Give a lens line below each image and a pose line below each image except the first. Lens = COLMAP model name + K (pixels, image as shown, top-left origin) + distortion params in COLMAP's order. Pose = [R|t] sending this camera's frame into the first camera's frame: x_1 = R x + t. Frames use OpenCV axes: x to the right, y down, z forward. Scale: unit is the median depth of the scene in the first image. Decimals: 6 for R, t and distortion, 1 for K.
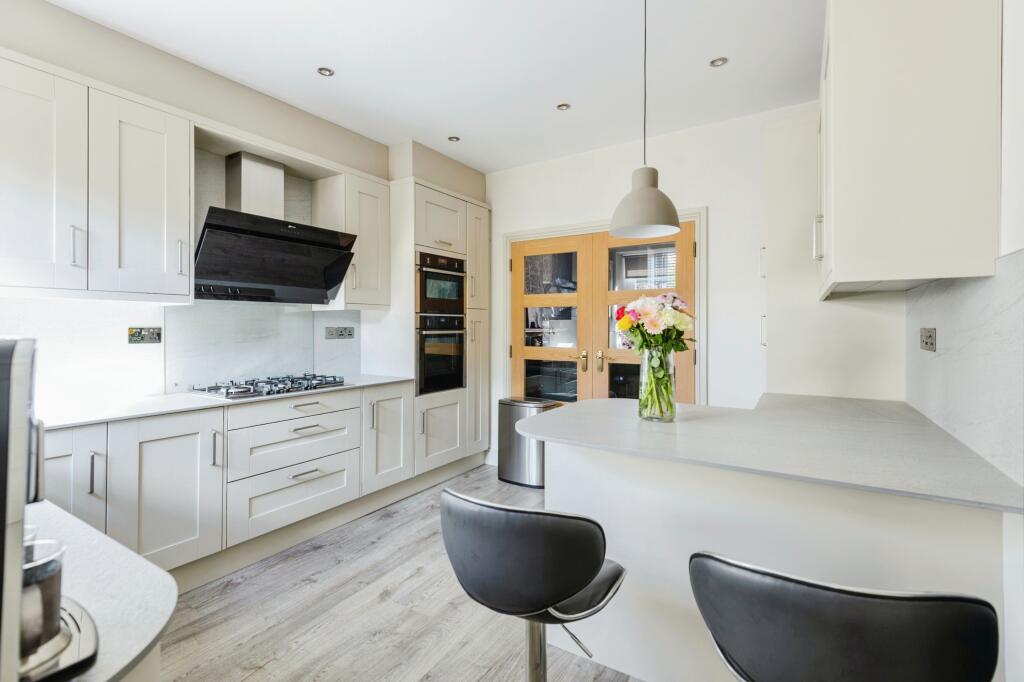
lens RADIAL K [[463.4, 0, 513.3], [0, 463.4, 318.0], [0, 0, 1]] dist [0.001645, -0.000275]
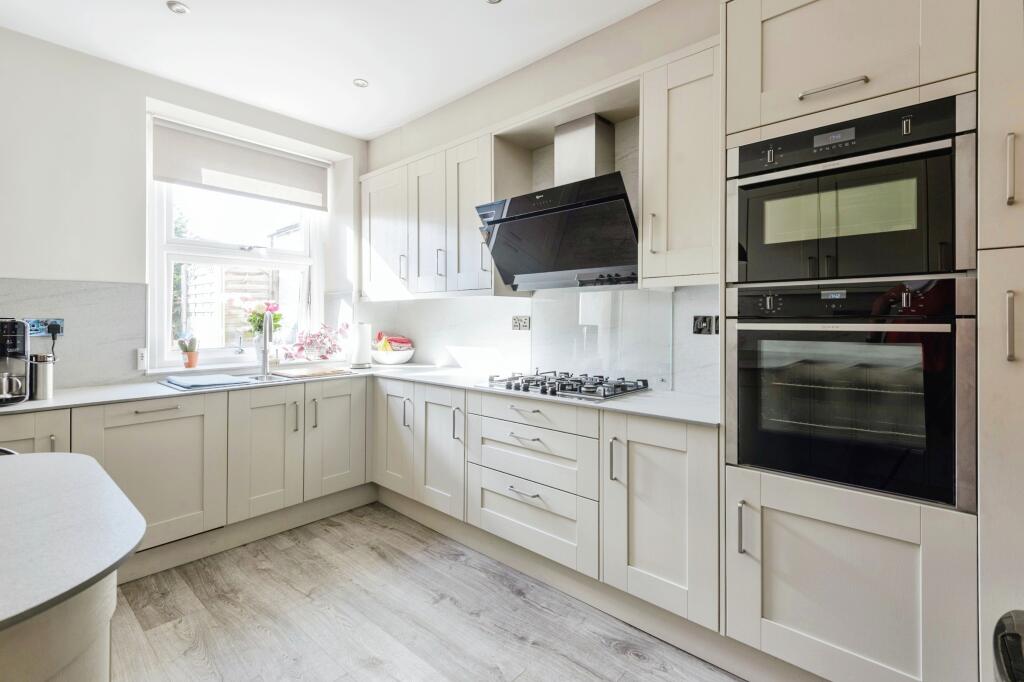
lens RADIAL K [[463.4, 0, 513.3], [0, 463.4, 318.0], [0, 0, 1]] dist [0.001645, -0.000275]
pose [[-0.166038, -0.006631, -0.986097, 0.353230], [0.015148, 0.999842, -0.009274, 0.030968], [0.986003, -0.016477, -0.165912, 1.089499]]
